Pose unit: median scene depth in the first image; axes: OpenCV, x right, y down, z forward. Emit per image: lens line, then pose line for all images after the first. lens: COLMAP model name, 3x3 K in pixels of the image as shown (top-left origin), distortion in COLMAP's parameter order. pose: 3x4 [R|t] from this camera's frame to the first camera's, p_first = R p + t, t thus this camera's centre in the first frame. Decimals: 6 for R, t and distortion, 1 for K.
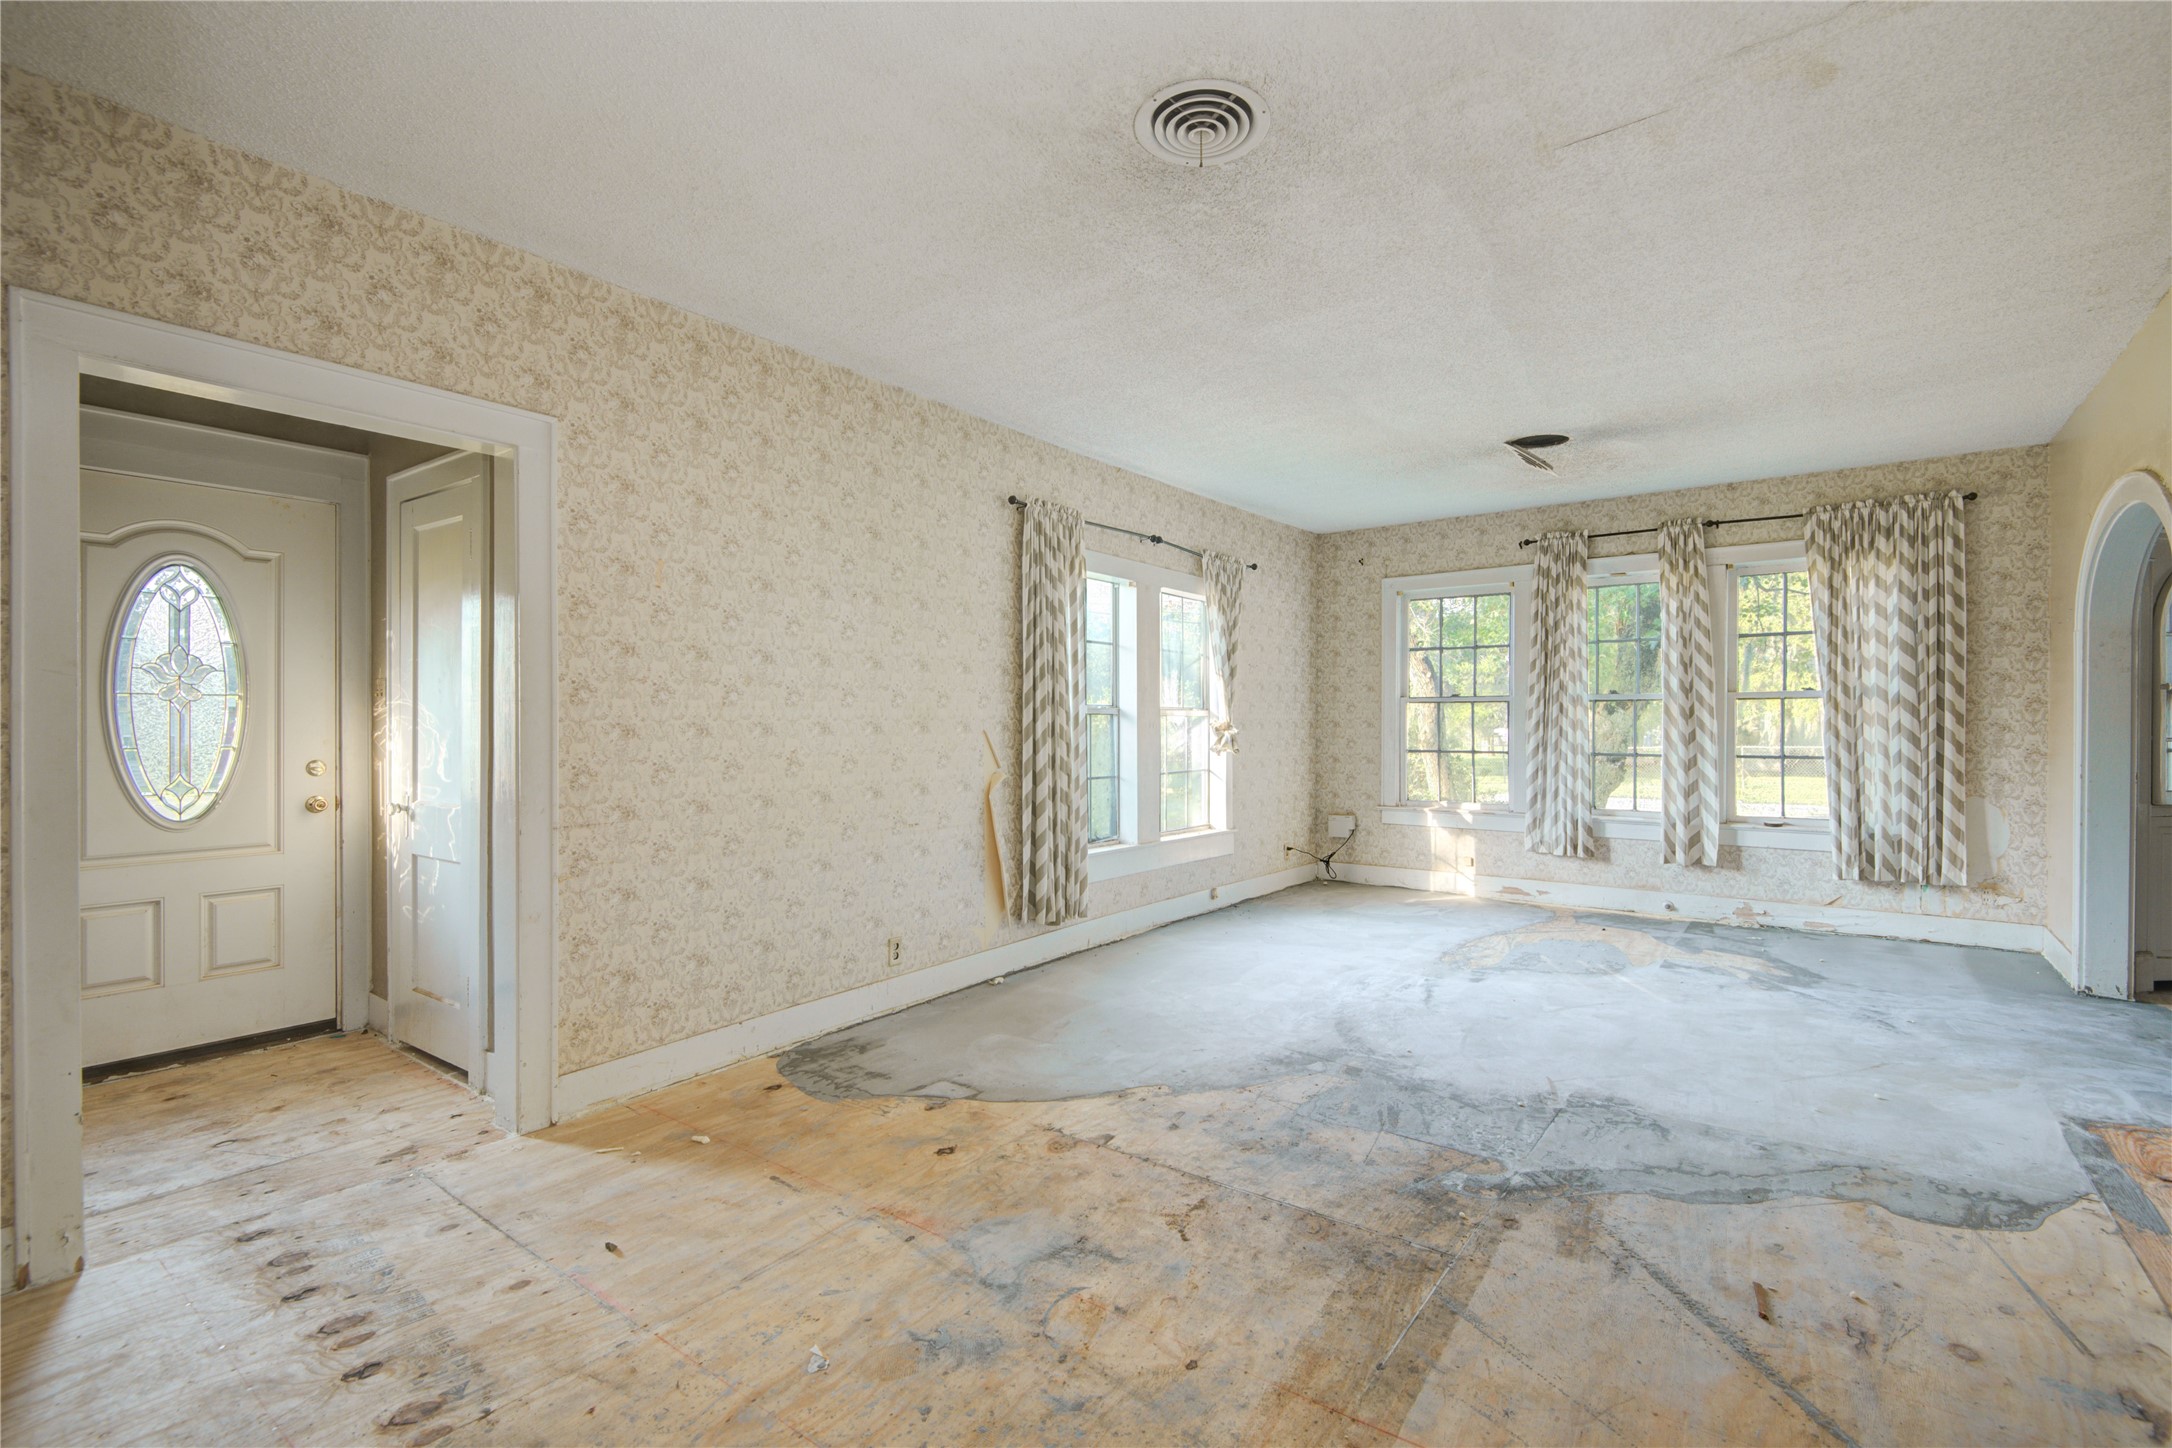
lens RADIAL K [[979.3, 0, 1084.5], [0, 979.3, 720.3], [0, 0, 1]] dist [0.017251, -0.014676]
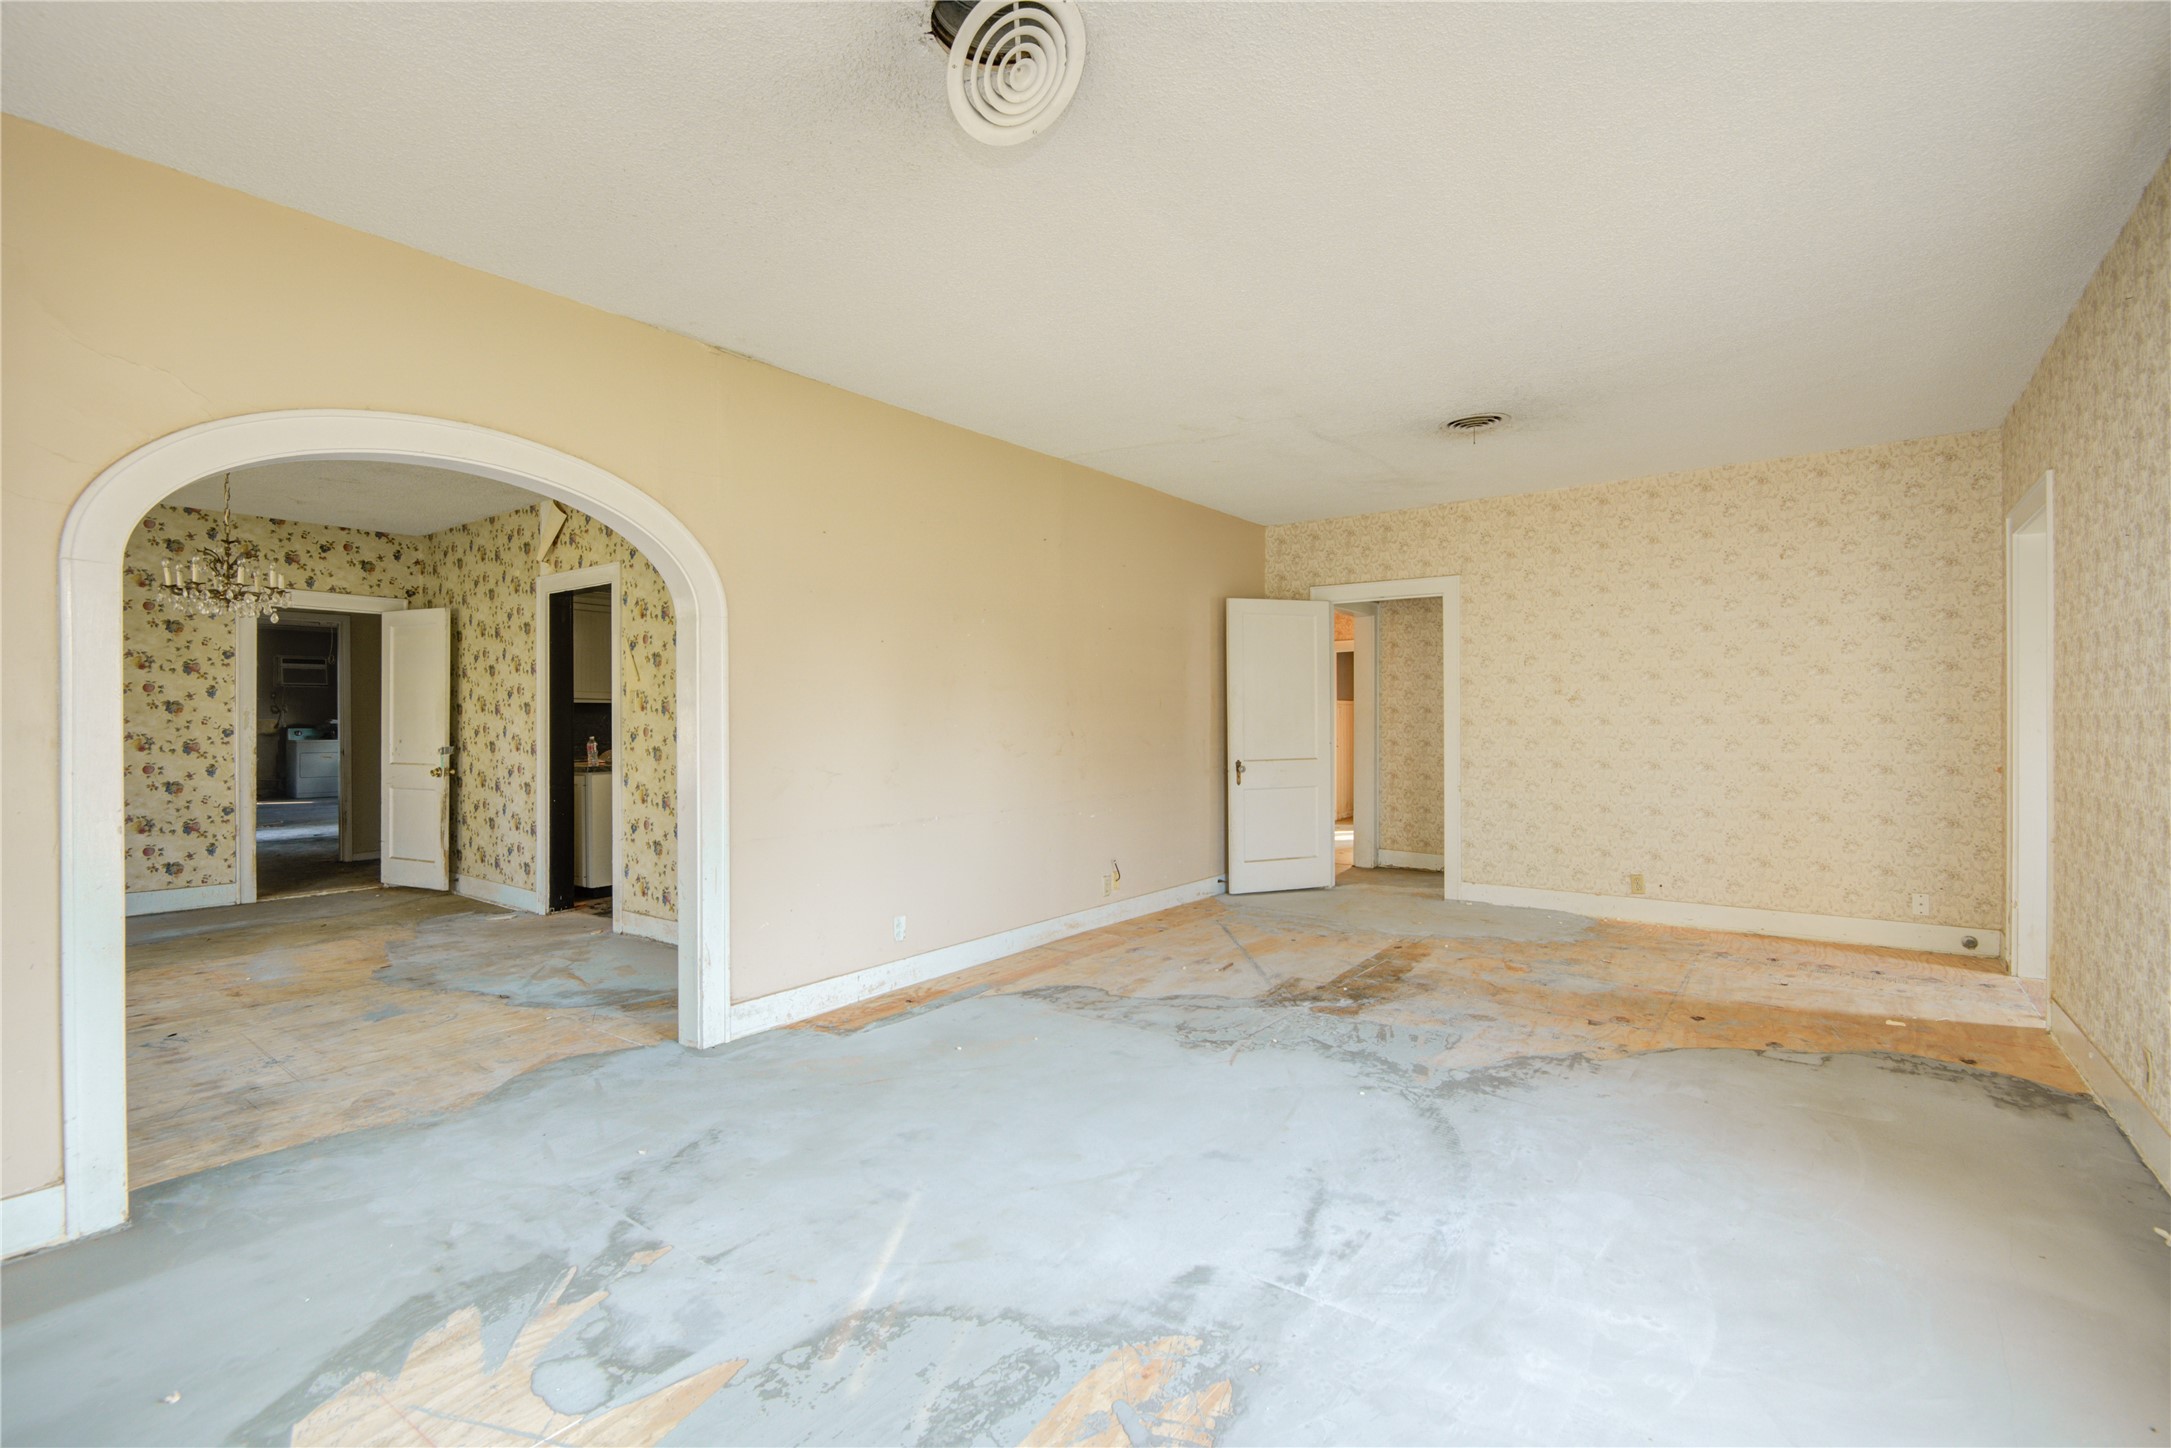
lens RADIAL K [[978.8, 0, 1084.0], [0, 978.8, 720.3], [0, 0, 1]] dist [0.017251, -0.014676]
pose [[-0.999971, 0.007597, -0.000632, 0.646874], [0.007598, 0.999970, -0.001273, 0.001905], [0.000622, -0.001278, -0.999999, 2.107084]]
